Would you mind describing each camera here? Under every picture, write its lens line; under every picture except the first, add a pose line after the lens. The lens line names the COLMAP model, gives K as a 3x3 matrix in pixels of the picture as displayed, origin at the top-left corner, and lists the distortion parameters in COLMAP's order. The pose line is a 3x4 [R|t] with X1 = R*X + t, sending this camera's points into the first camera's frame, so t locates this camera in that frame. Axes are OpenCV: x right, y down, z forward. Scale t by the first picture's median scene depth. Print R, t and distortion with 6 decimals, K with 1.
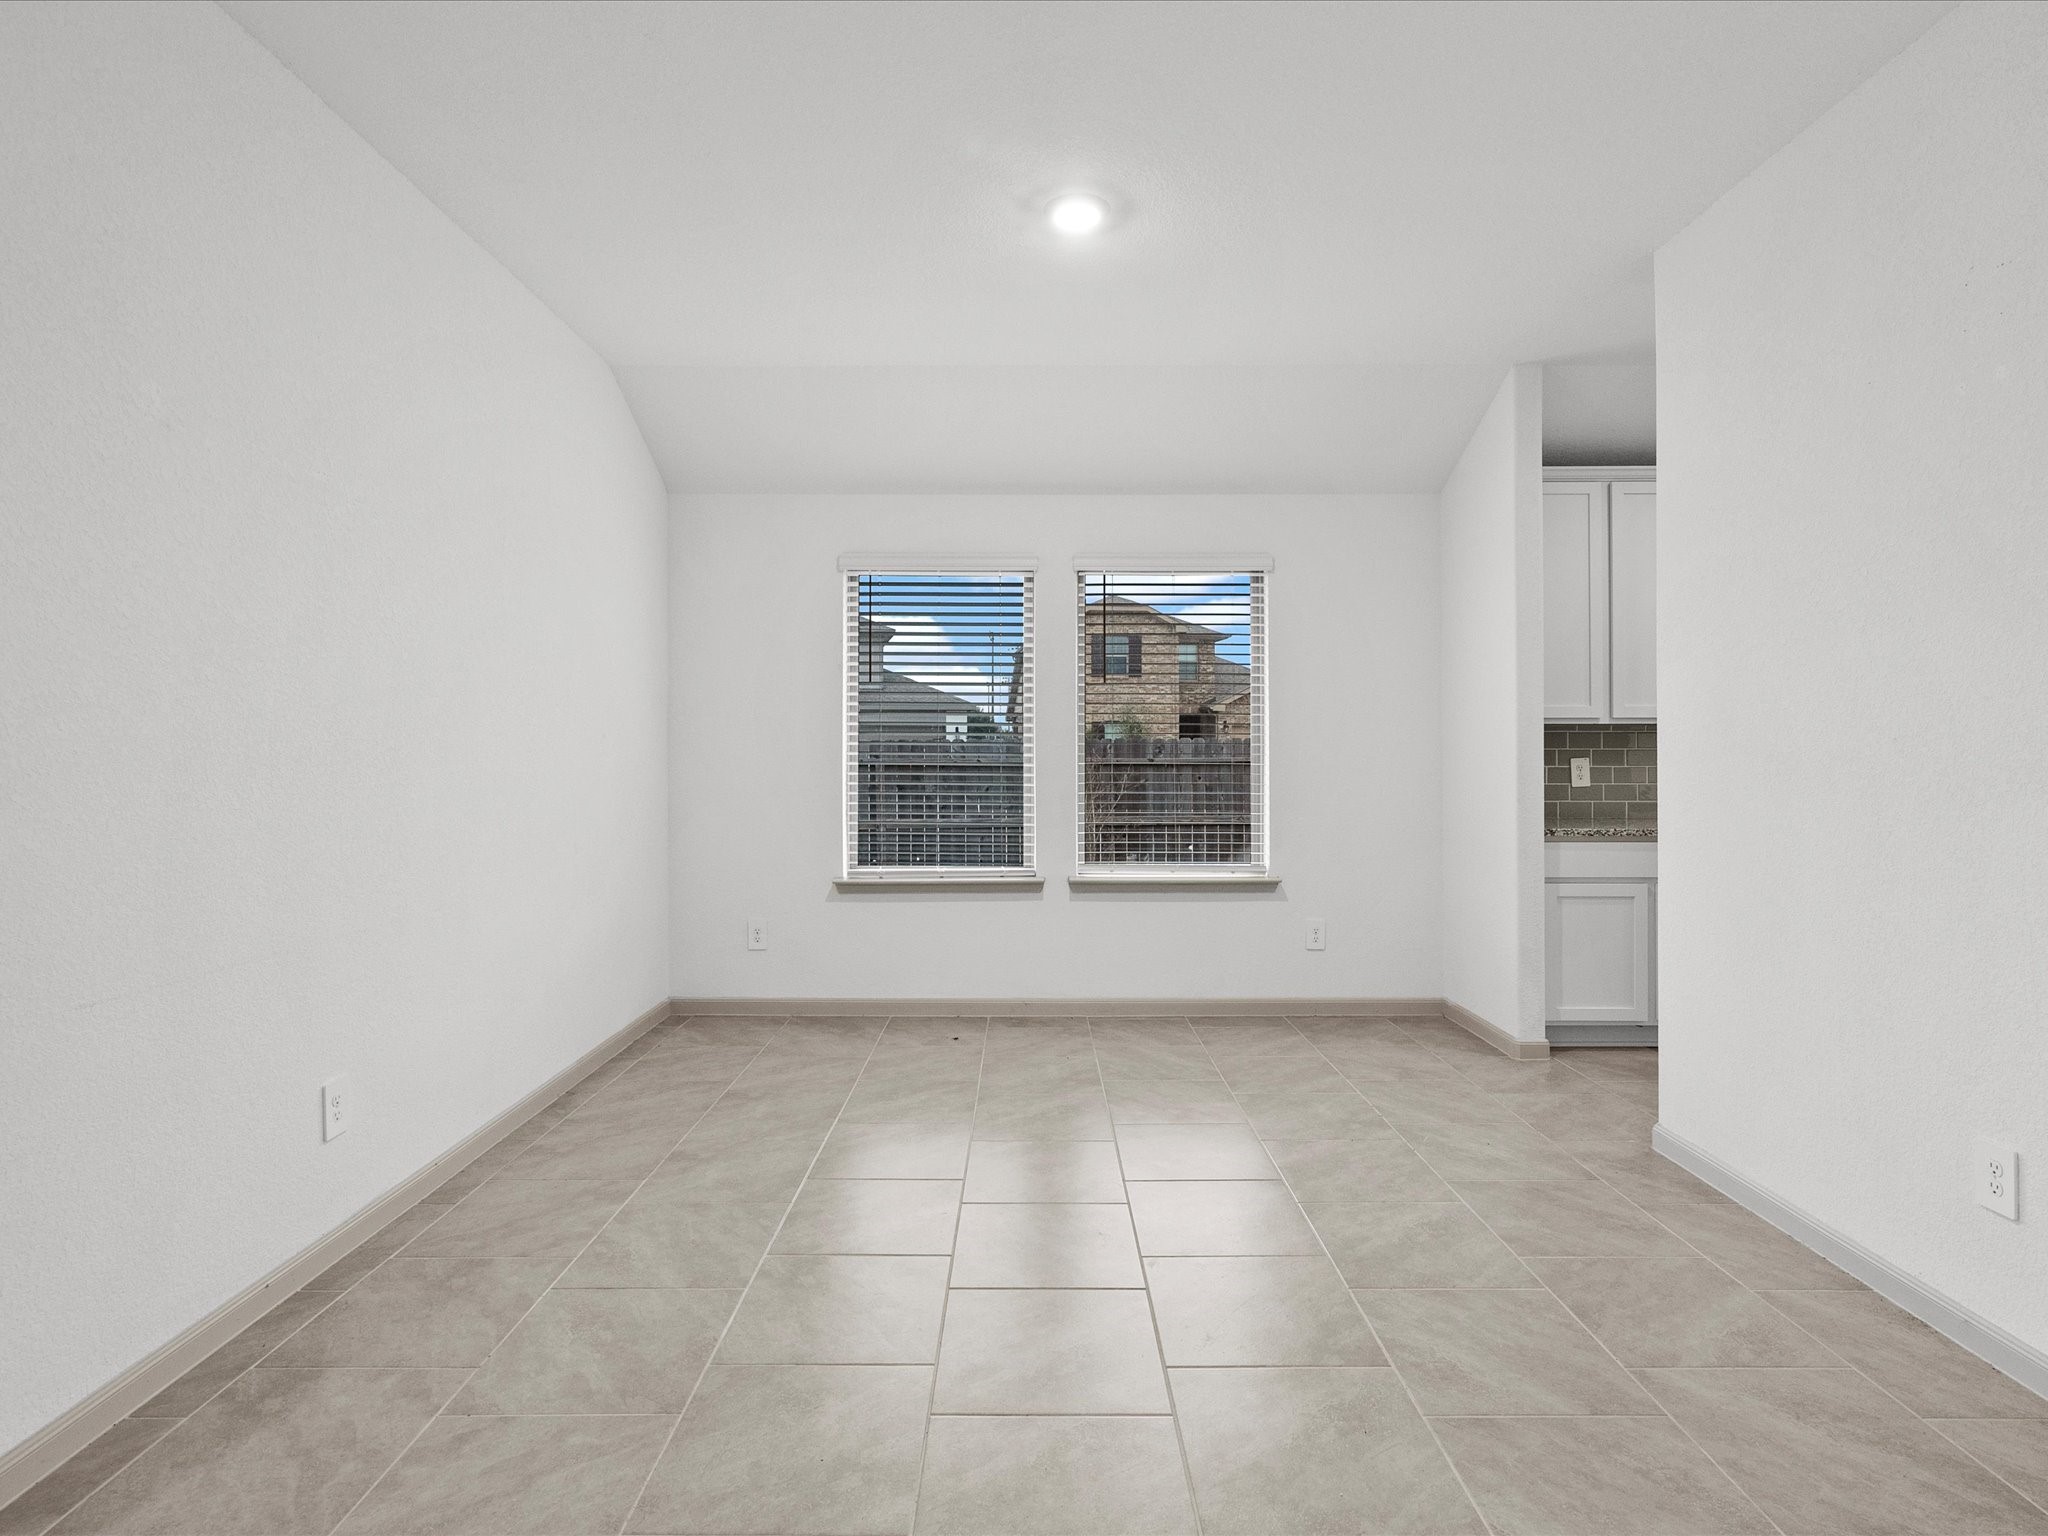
lens RADIAL K [[1039.3, 0, 1025.8], [0, 1039.3, 751.3], [0, 0, 1]] dist [-0.016660, 0.011263]
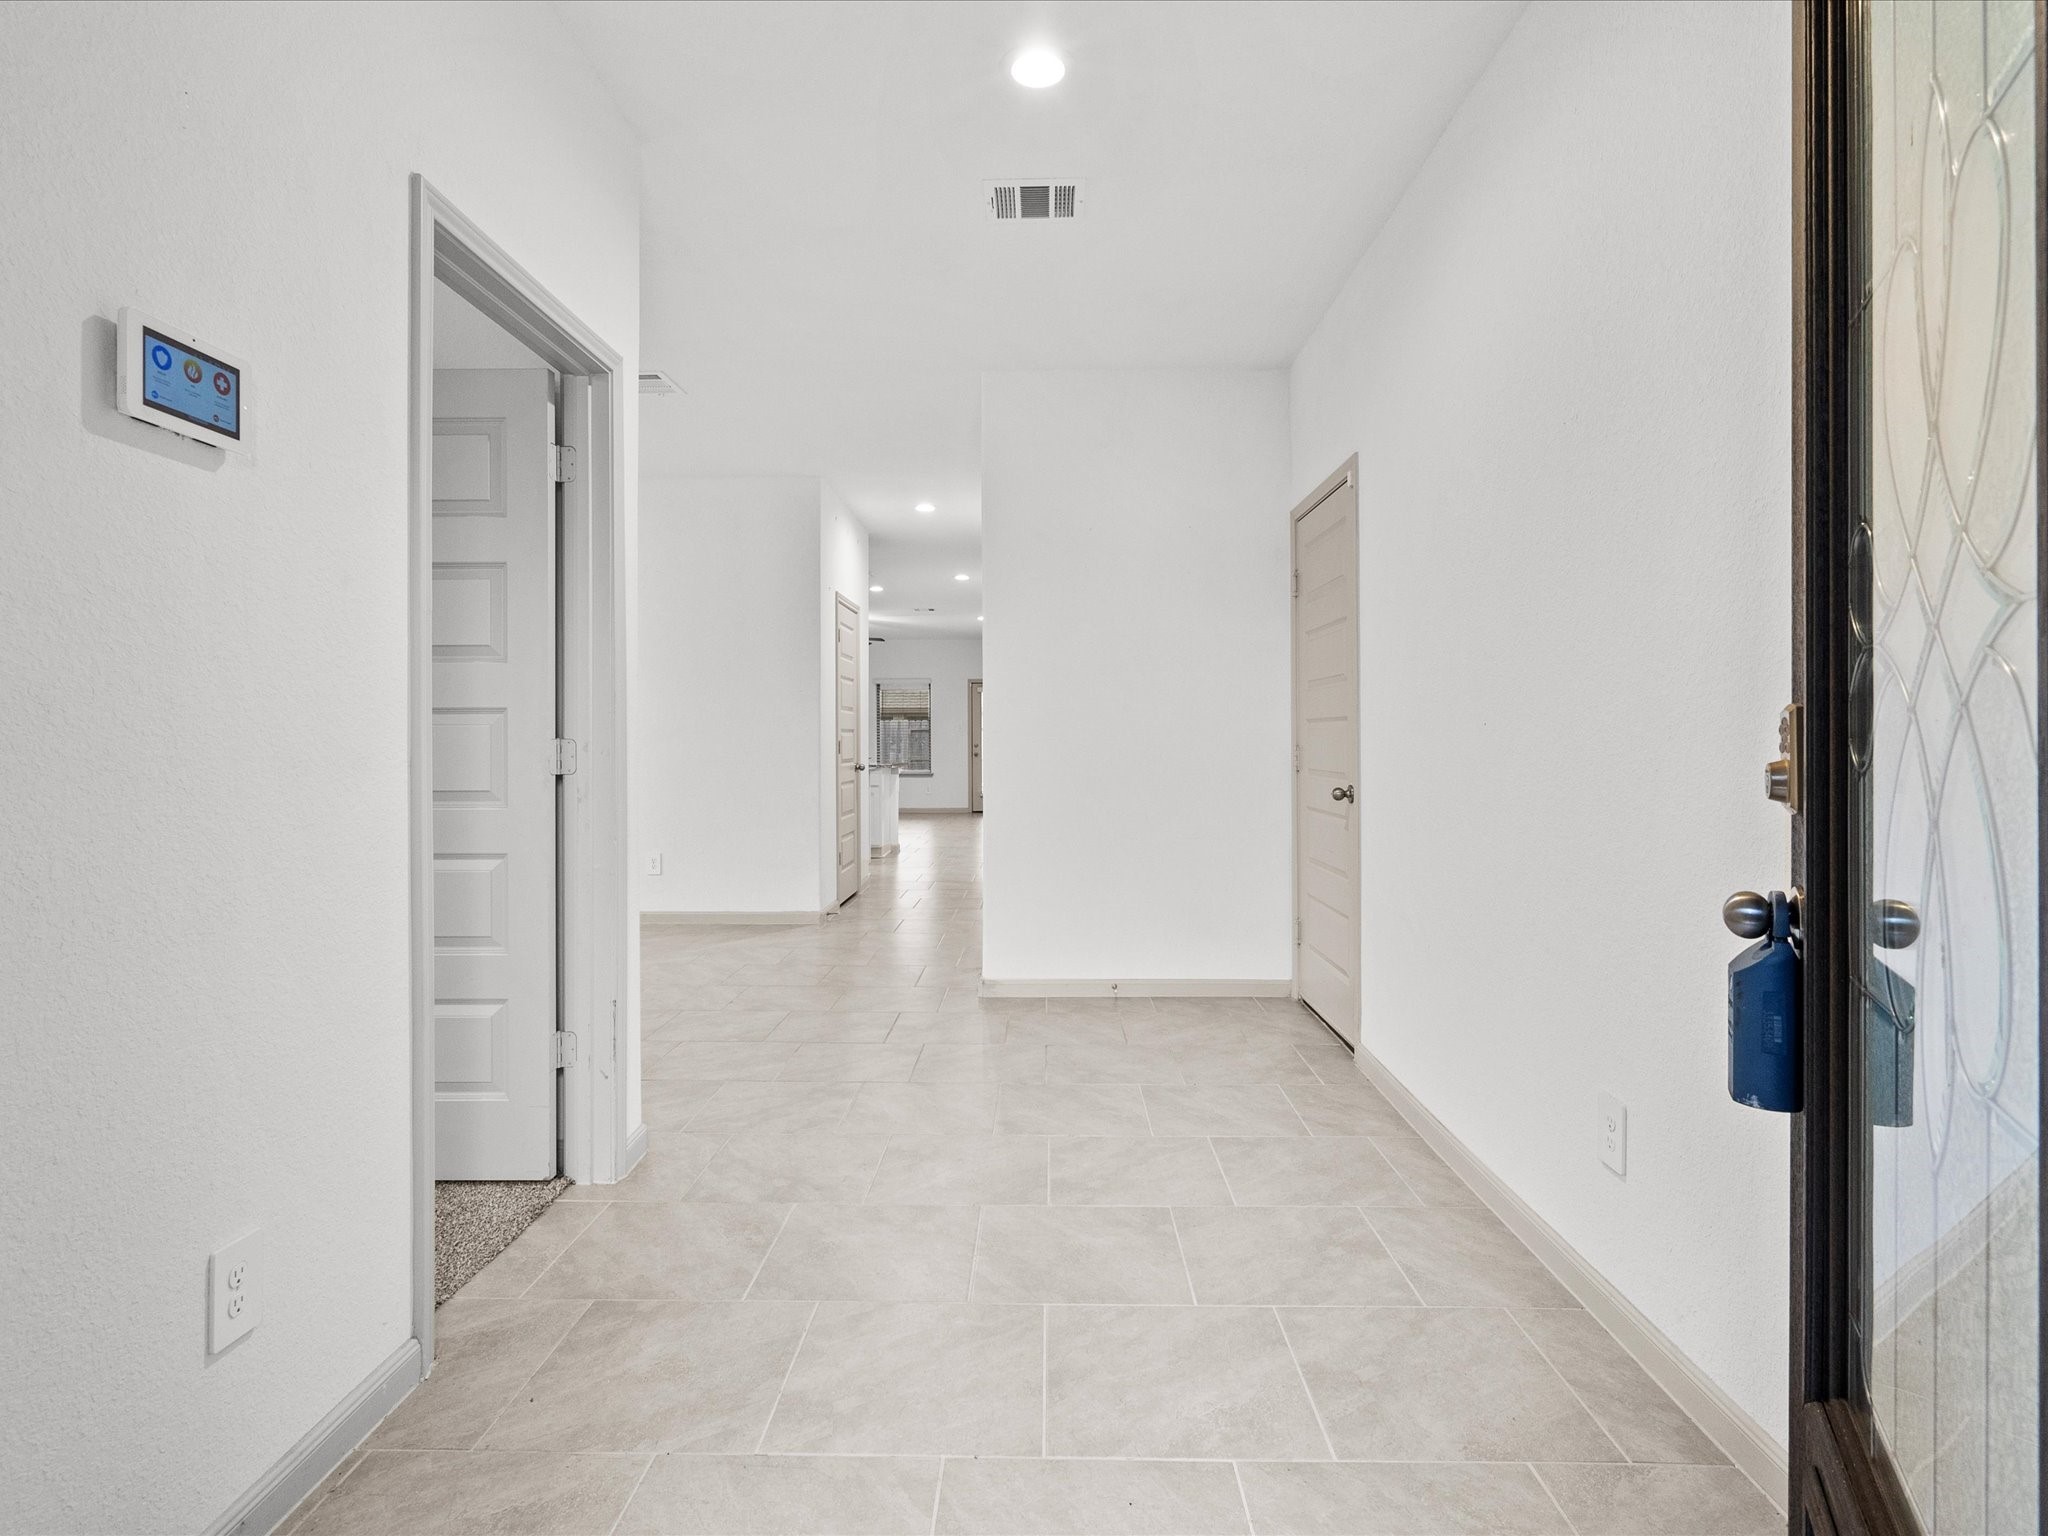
lens RADIAL K [[1048.8, 0, 1021.6], [0, 1048.8, 747.1], [0, 0, 1]] dist [-0.002795, 0.000055]
pose [[0.018787, -0.001705, 0.999822, -1.076316], [-0.001092, 0.999998, 0.001726, 0.026743], [-0.999823, -0.001124, 0.018785, -0.082182]]
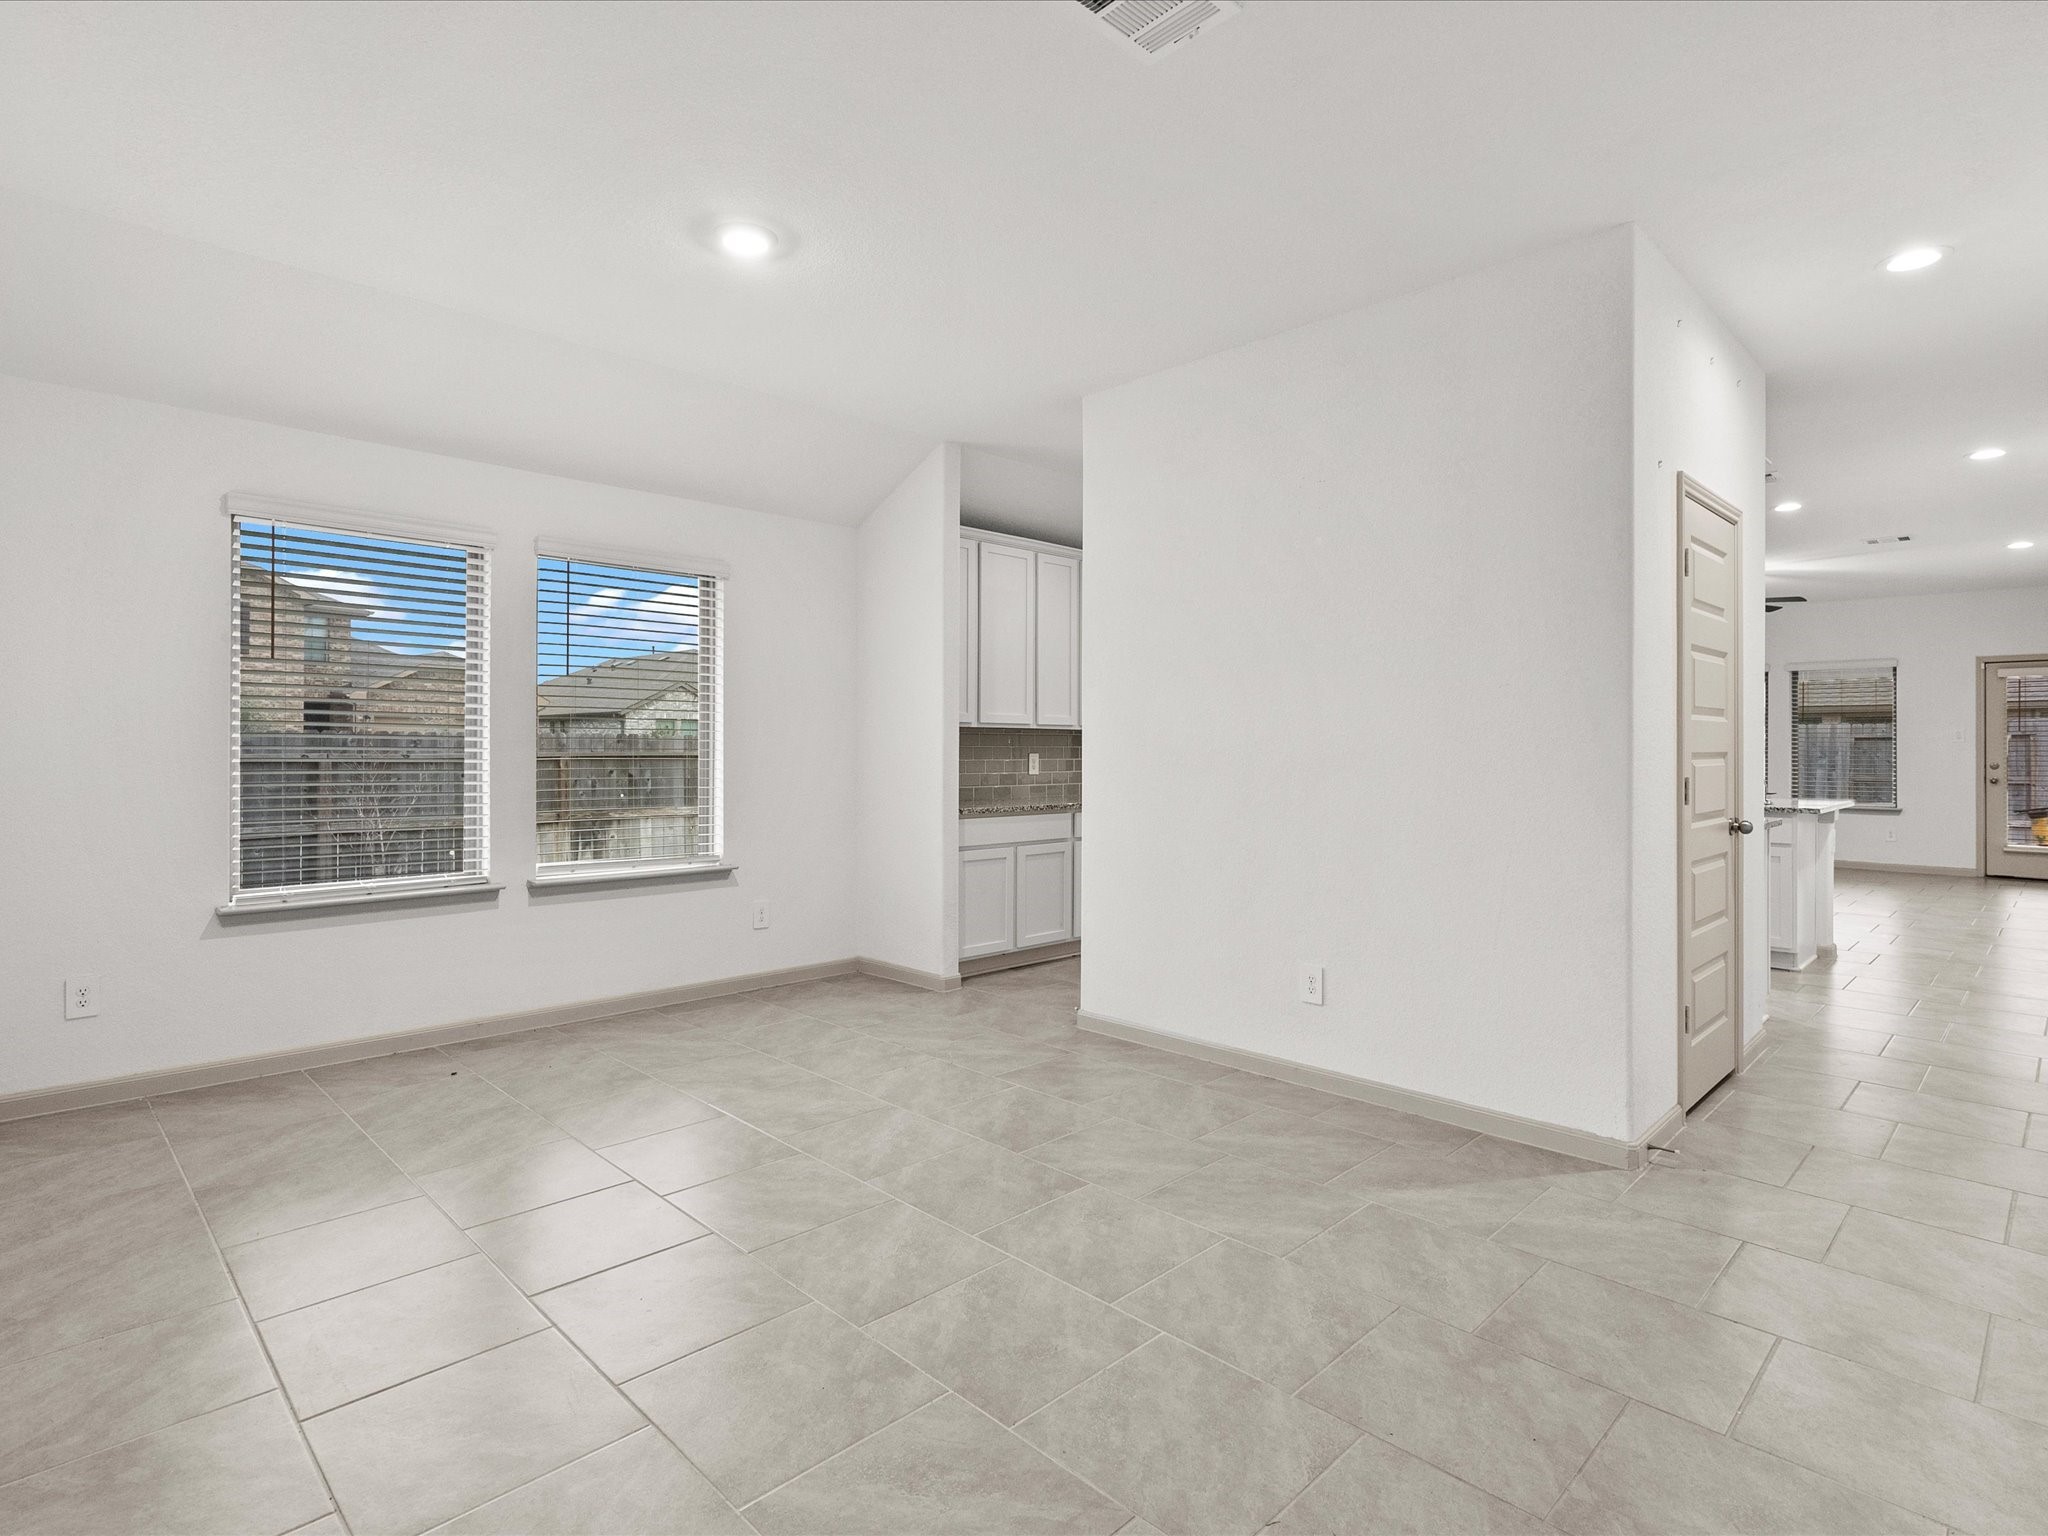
lens RADIAL K [[1048.8, 0, 1021.6], [0, 1048.8, 747.1], [0, 0, 1]] dist [-0.002795, 0.000055]
pose [[0.712658, 0.004083, 0.701500, -0.354418], [-0.005343, 0.999986, -0.000392, -0.001201], [-0.701491, -0.003469, 0.712670, 0.020876]]
